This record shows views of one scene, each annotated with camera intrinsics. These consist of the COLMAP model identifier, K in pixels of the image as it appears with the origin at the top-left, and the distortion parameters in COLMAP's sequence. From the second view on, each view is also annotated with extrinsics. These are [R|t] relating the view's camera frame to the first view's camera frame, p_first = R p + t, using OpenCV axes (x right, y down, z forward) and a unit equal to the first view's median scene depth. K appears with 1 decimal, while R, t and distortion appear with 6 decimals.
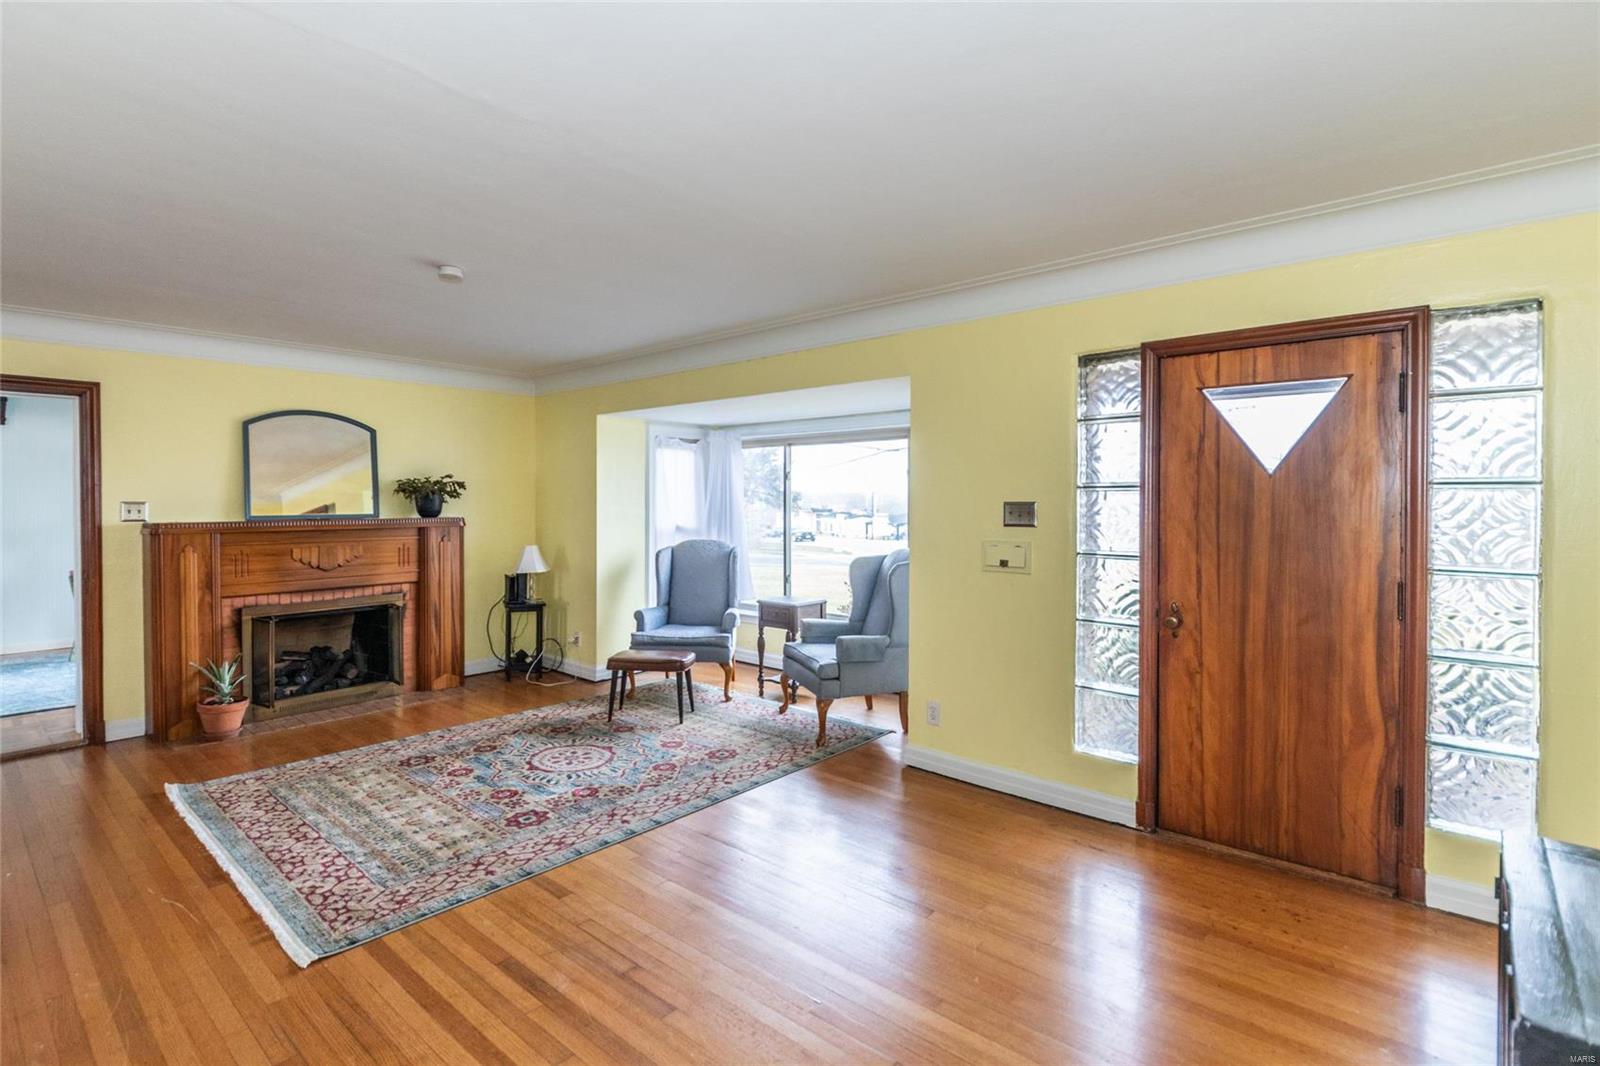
lens RADIAL K [[763.9, 0, 796.9], [0, 763.9, 504.9], [0, 0, 1]] dist [0.005334, -0.001721]
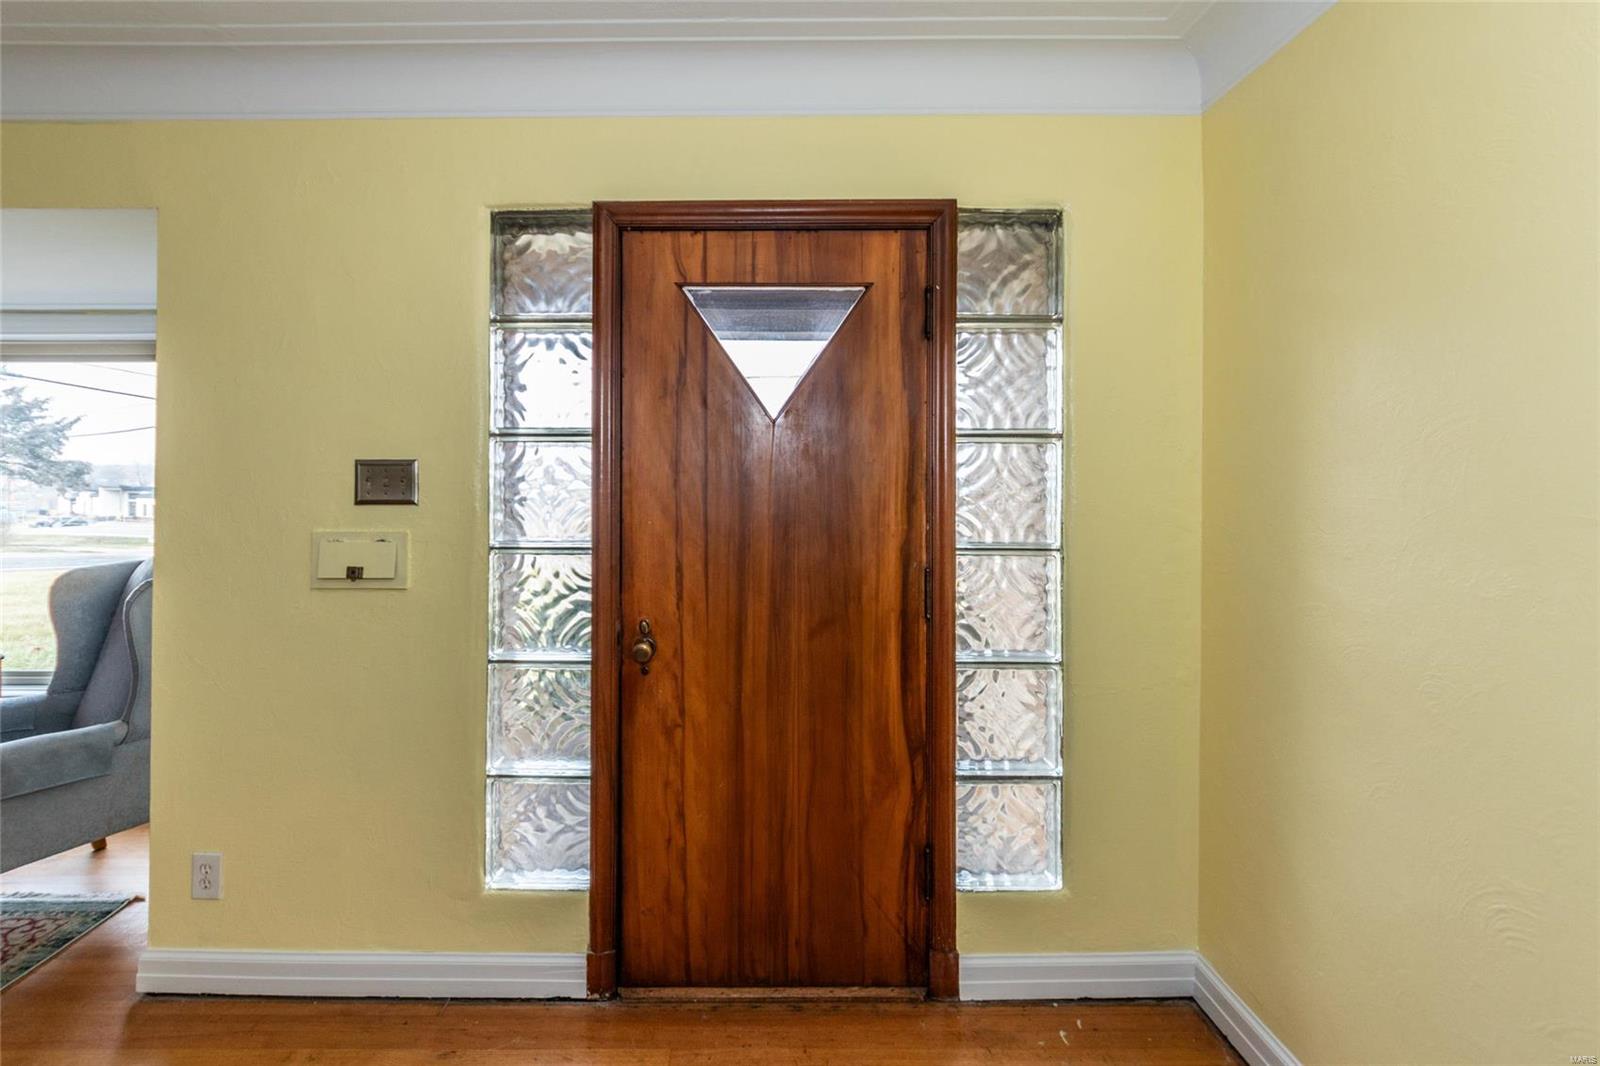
lens RADIAL K [[763.9, 0, 787.2], [0, 763.9, 471.6], [0, 0, 1]] dist [0.005334, -0.001721]
pose [[0.752565, 0.001268, 0.658517, 0.169945], [0.005127, 0.999957, -0.007785, 0.011444], [-0.658498, 0.009234, 0.752526, 0.454306]]
